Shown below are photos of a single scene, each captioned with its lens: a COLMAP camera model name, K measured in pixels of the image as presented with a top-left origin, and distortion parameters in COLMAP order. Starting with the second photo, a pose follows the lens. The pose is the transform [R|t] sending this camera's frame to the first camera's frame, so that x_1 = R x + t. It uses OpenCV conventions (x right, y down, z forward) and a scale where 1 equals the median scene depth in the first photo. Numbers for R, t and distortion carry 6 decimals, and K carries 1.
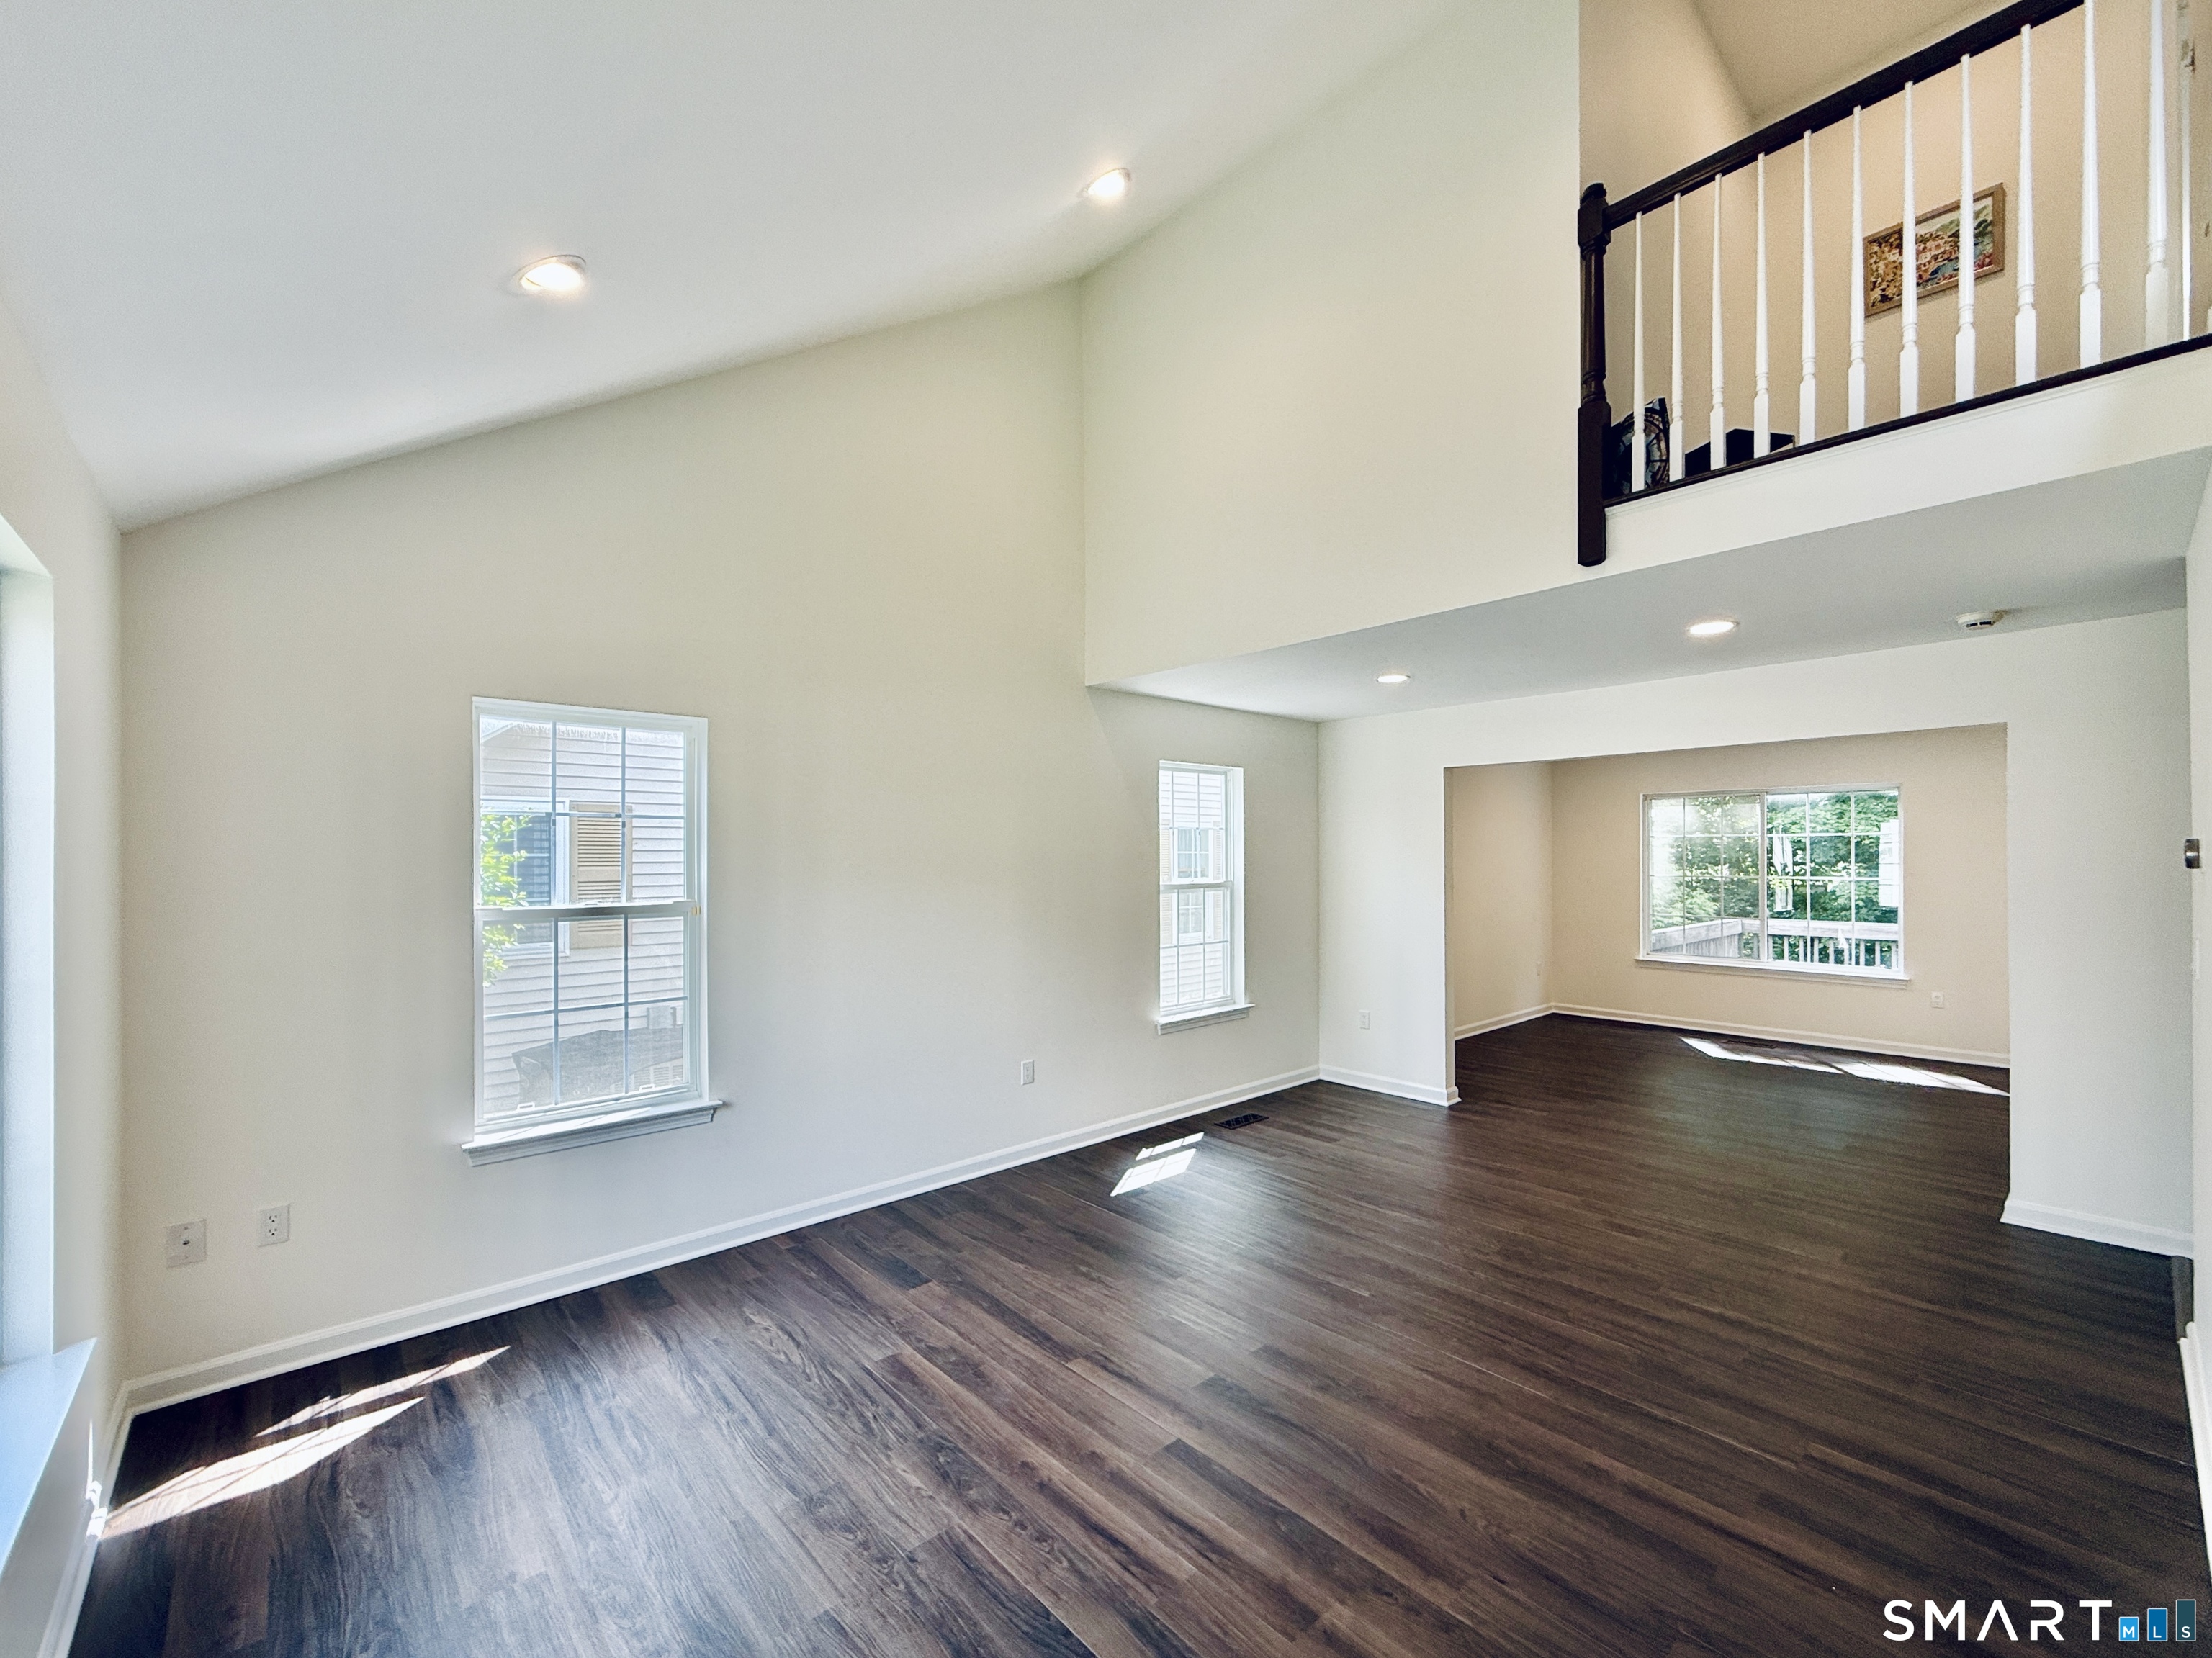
lens RADIAL K [[912.3, 0, 1097.6], [0, 912.3, 856.4], [0, 0, 1]] dist [0.002151, 0.000189]
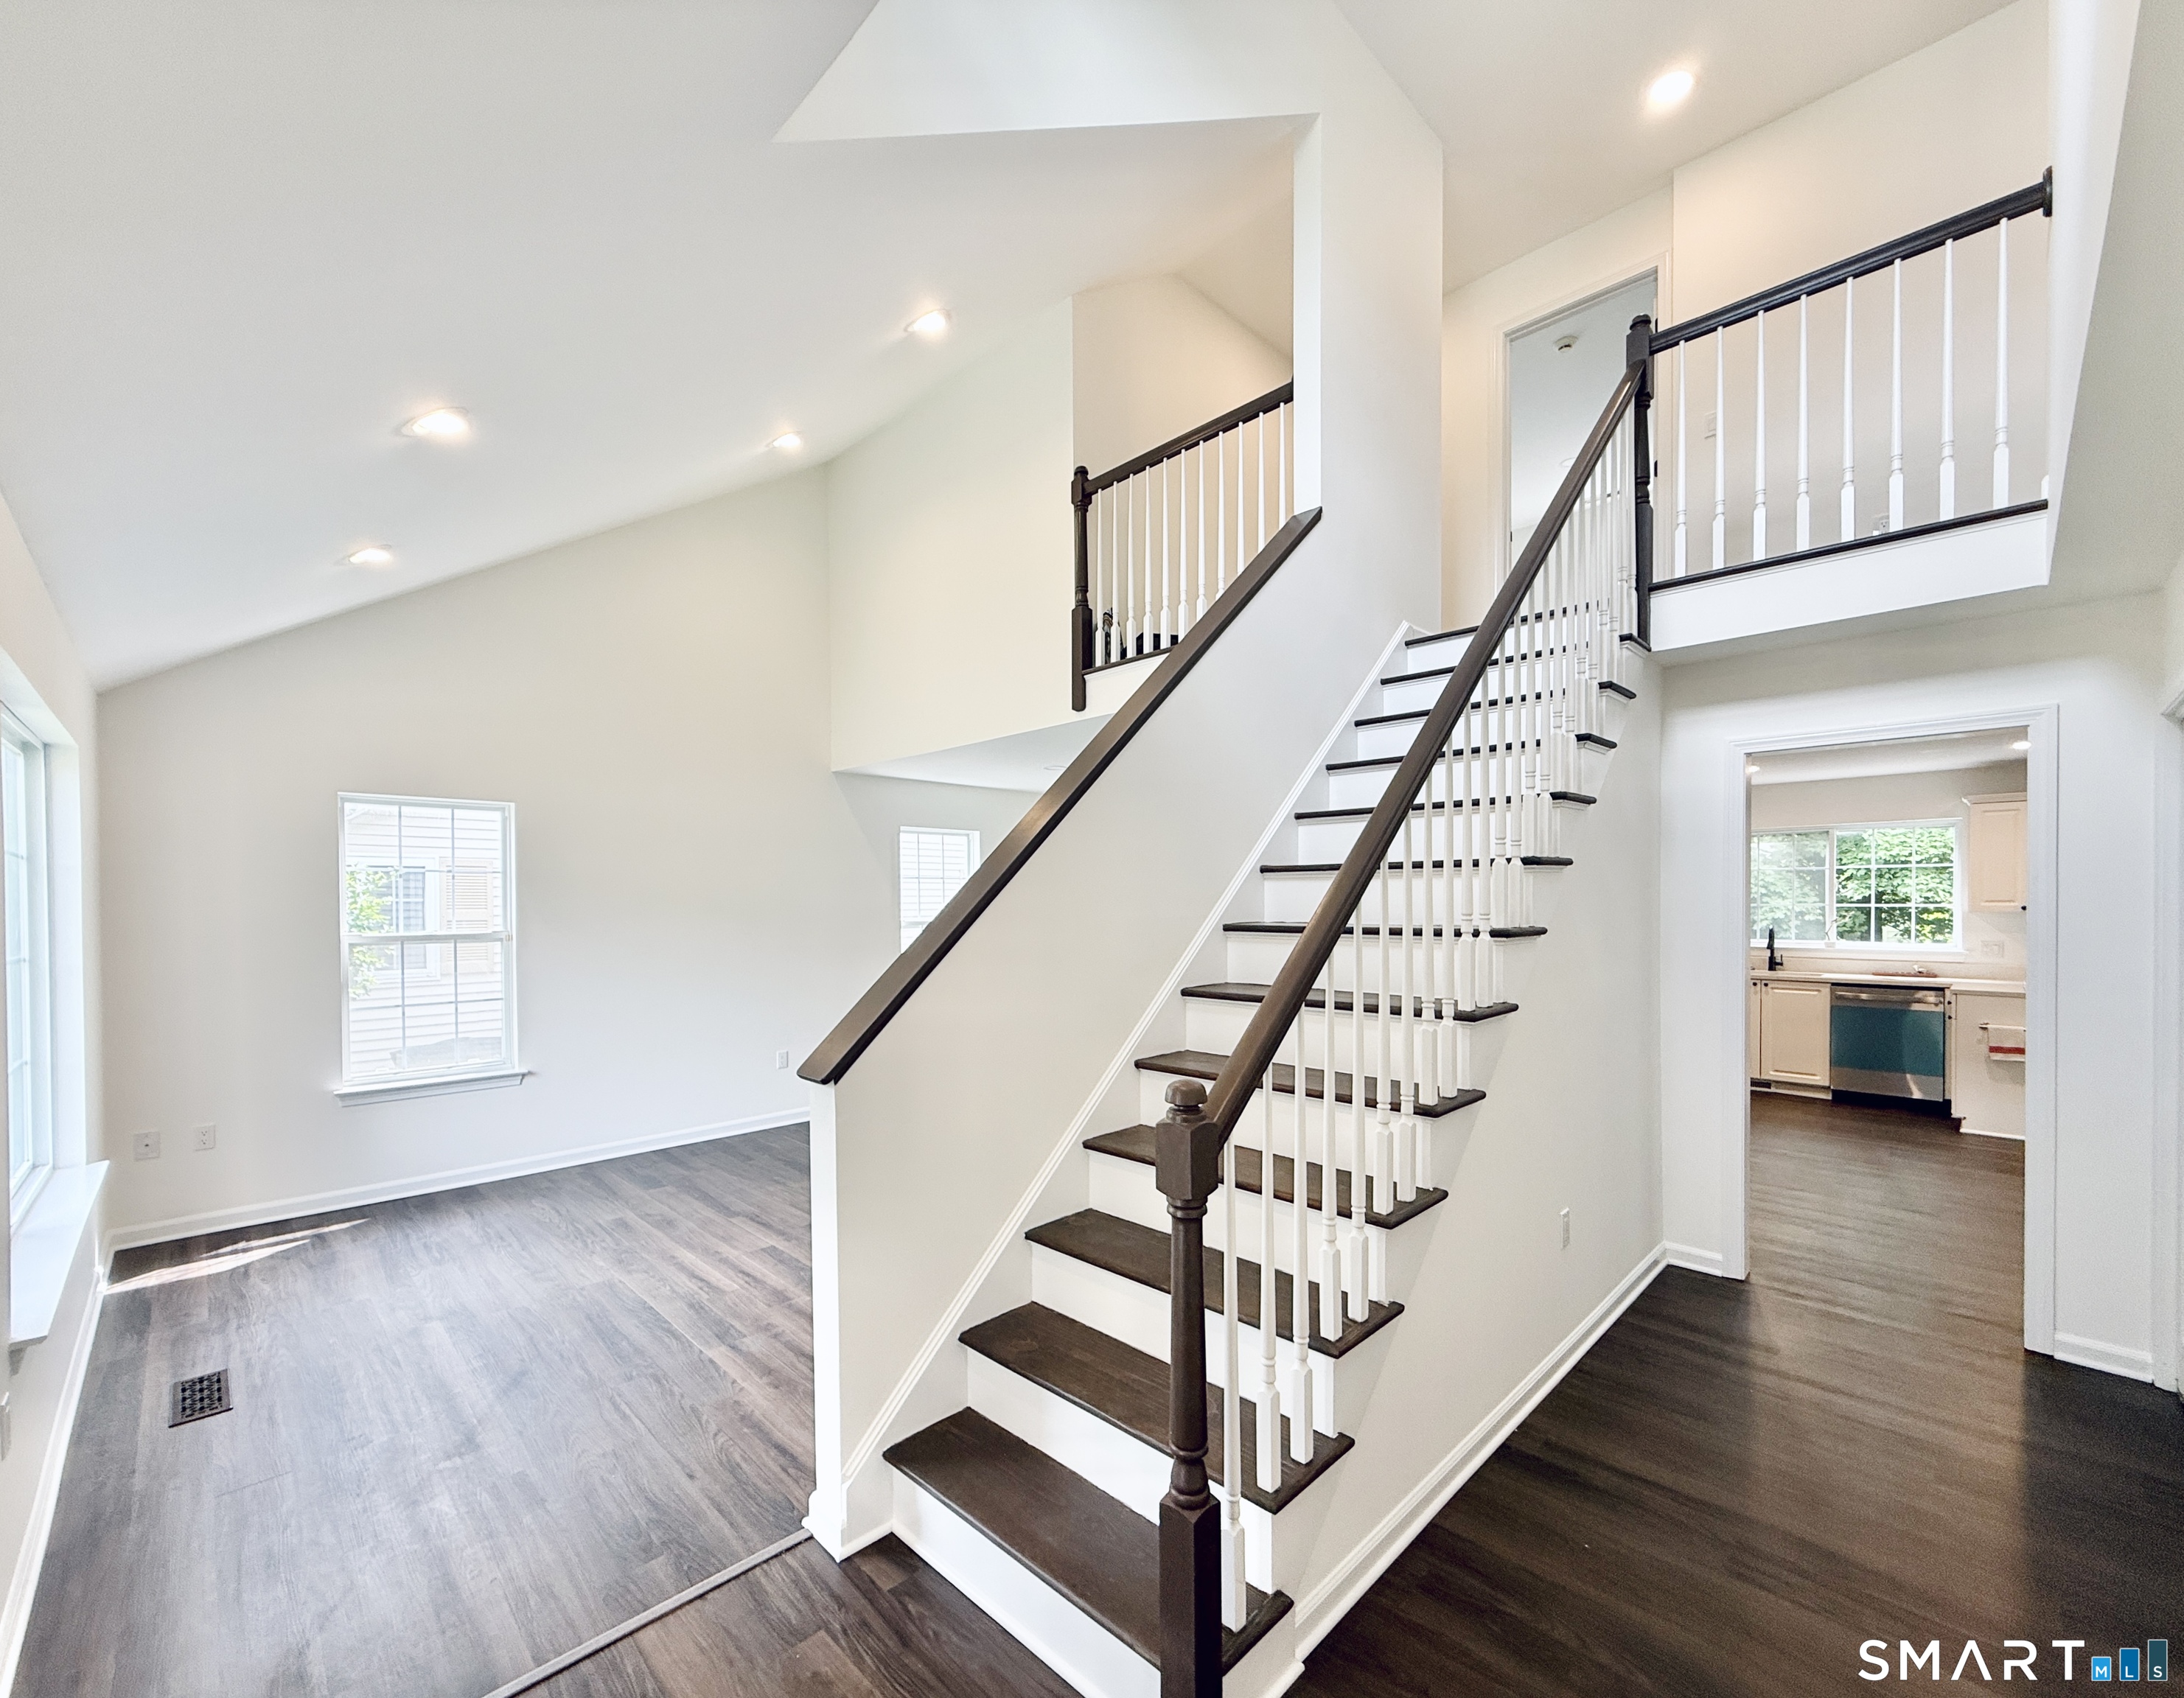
lens RADIAL K [[906.6, 0, 1084.2], [0, 906.6, 914.2], [0, 0, 1]] dist [0.002625, -0.000220]
pose [[0.998854, -0.002900, 0.047778, 0.492624], [0.002256, 0.999906, 0.013521, 0.007862], [-0.047813, -0.013398, 0.998766, -0.577541]]
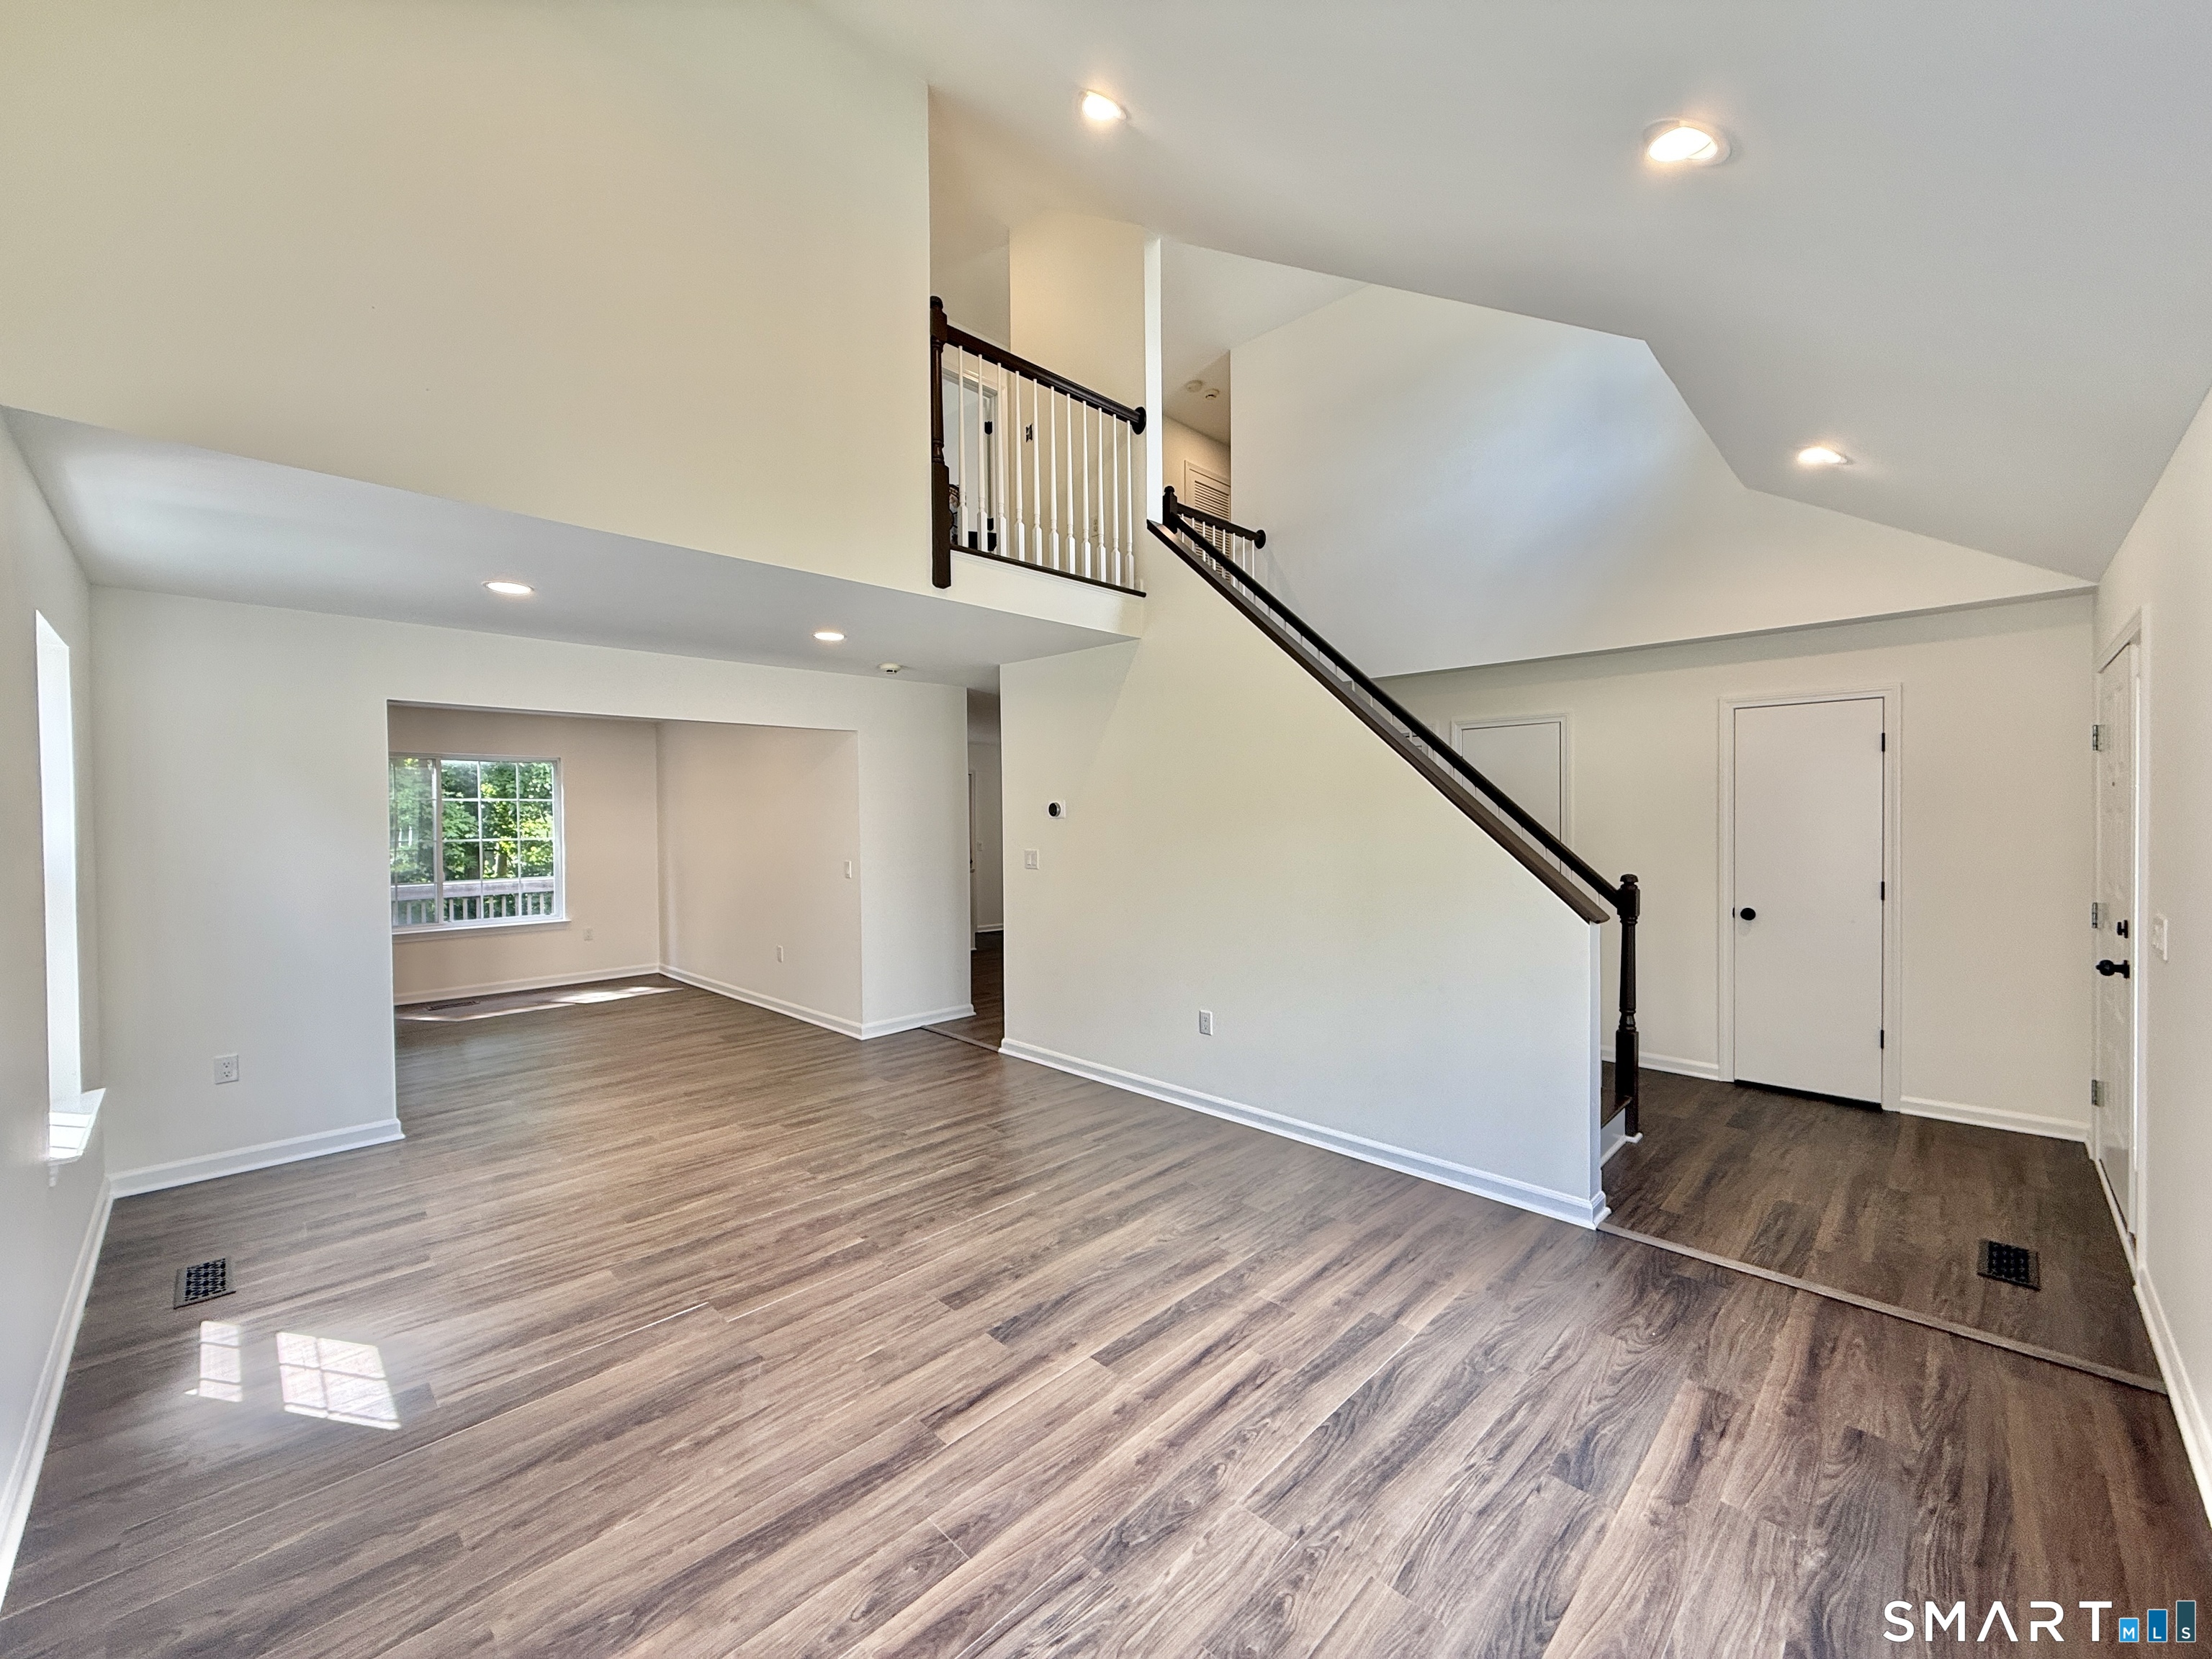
lens RADIAL K [[874.6, 0, 1106.0], [0, 874.6, 829.5], [0, 0, 1]] dist [0.001841, 0.000183]
pose [[-0.063010, -0.009995, 0.997963, -0.768185], [0.009405, 0.999900, 0.010608, 0.020068], [-0.997969, 0.010054, -0.062910, 0.881998]]
